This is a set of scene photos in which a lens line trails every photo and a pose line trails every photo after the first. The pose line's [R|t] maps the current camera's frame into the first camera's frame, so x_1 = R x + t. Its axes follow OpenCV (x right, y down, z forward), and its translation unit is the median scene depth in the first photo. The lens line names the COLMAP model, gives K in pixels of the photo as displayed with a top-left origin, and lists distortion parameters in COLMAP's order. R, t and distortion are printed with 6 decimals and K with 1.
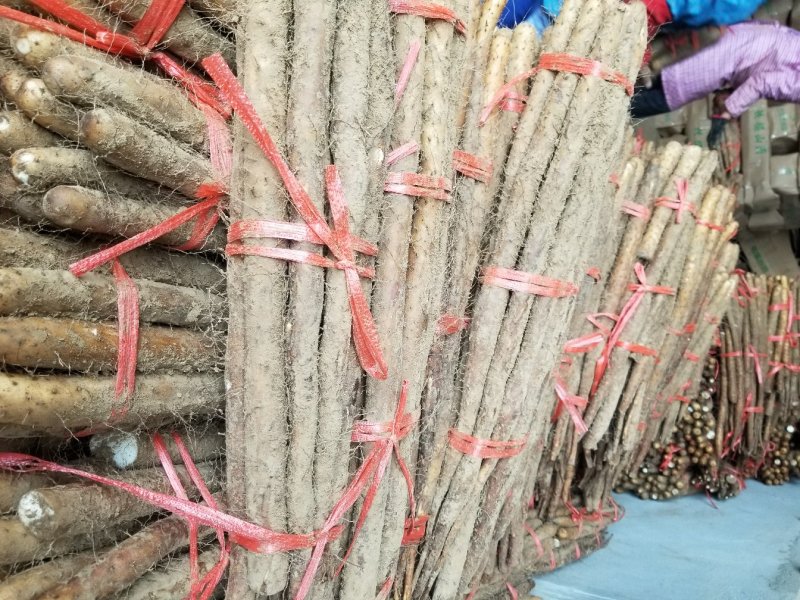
lens RADIAL K [[659.2, 0, 400.0], [0, 659.2, 300.0], [0, 0, 1]] dist [0.003759, -0.055940]
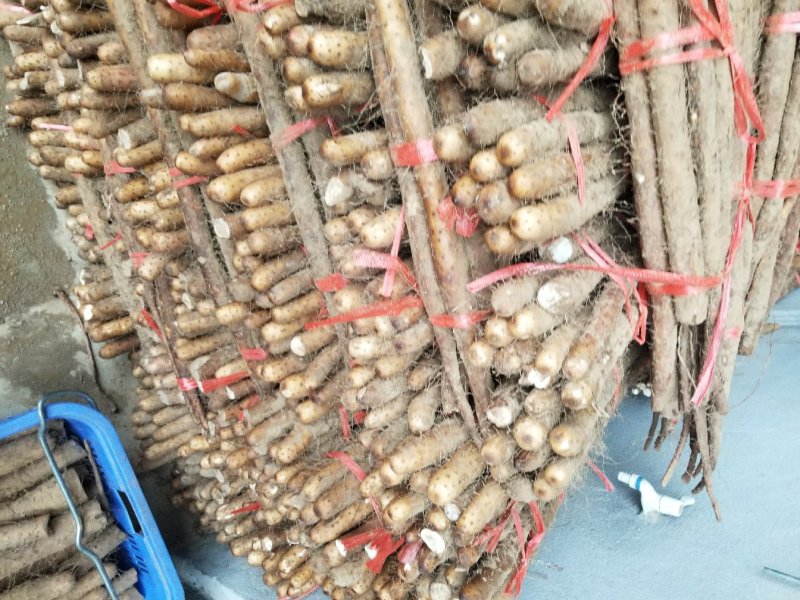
lens RADIAL K [[644.0, 0, 400.2], [0, 644.0, 332.1], [0, 0, 1]] dist [0.001131, -0.000657]
pose [[0.948674, -0.215563, -0.231410, -0.298425], [0.279940, 0.912819, 0.297313, -0.062978], [0.147146, -0.346834, 0.926312, -0.201579]]
